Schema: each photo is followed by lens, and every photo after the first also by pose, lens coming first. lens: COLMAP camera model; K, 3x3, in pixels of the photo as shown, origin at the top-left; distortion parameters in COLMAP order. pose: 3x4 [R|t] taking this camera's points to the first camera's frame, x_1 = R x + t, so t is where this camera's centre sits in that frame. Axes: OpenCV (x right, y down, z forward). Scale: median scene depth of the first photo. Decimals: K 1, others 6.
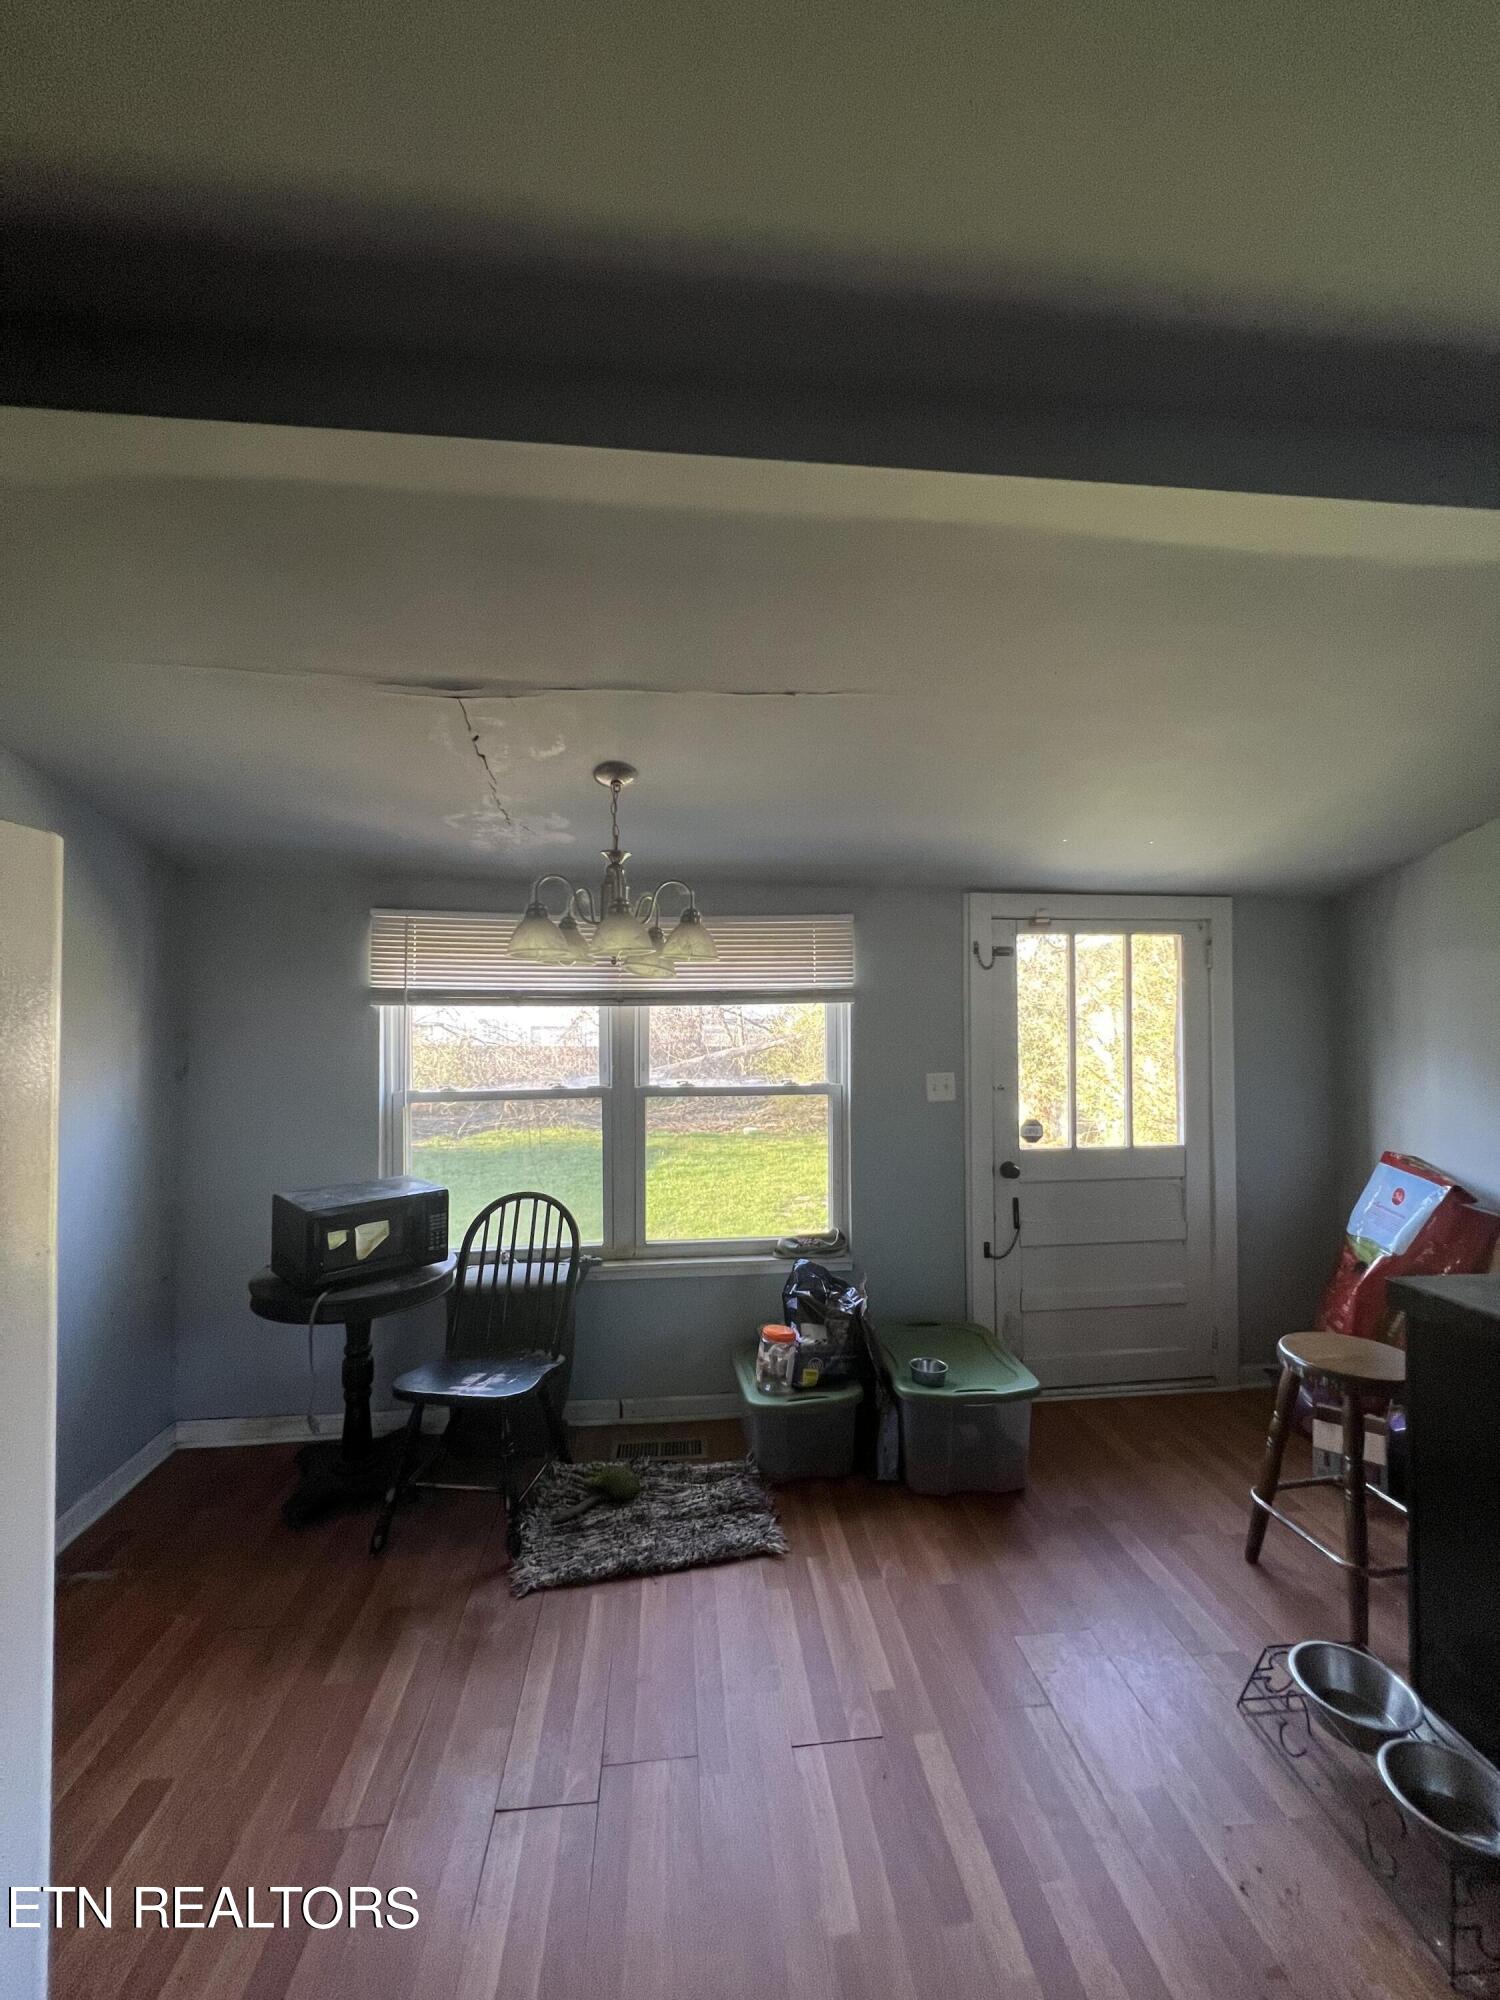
lens RADIAL K [[804.1, 0, 751.1], [0, 804.1, 1001.5], [0, 0, 1]] dist [0.000367, 0.000281]
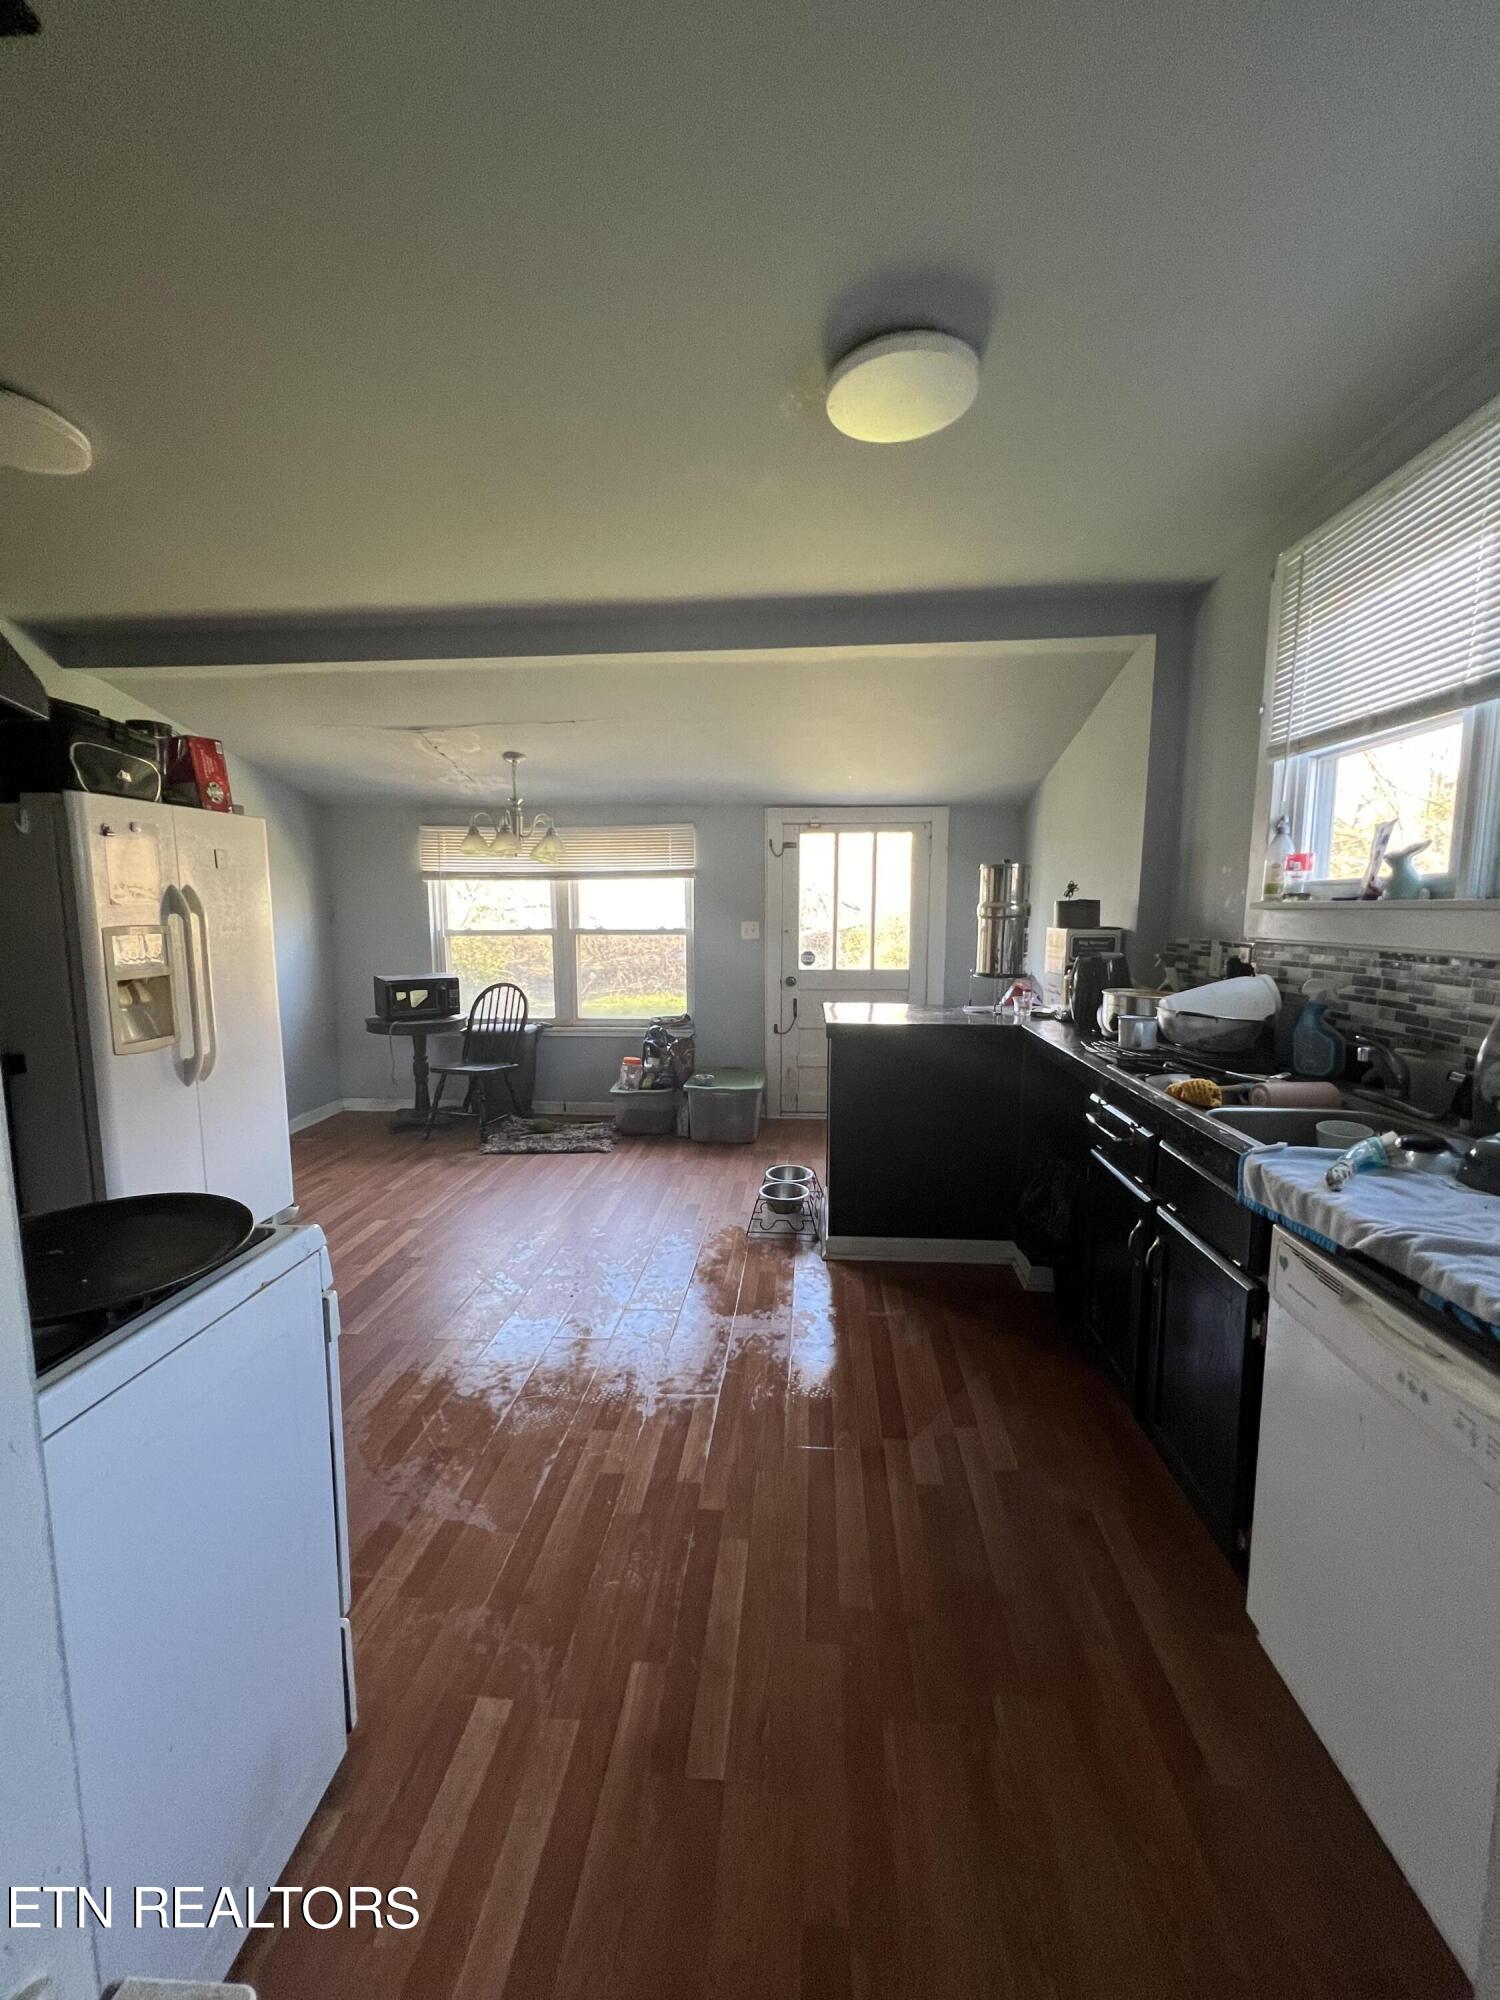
lens RADIAL K [[804.1, 0, 749.7], [0, 804.1, 1001.6], [0, 0, 1]] dist [0.000367, 0.000281]
pose [[0.984074, 0.022553, -0.176322, 0.589361], [0.002760, 0.989860, 0.142016, 0.020248], [0.177737, -0.140241, 0.974034, -0.681439]]
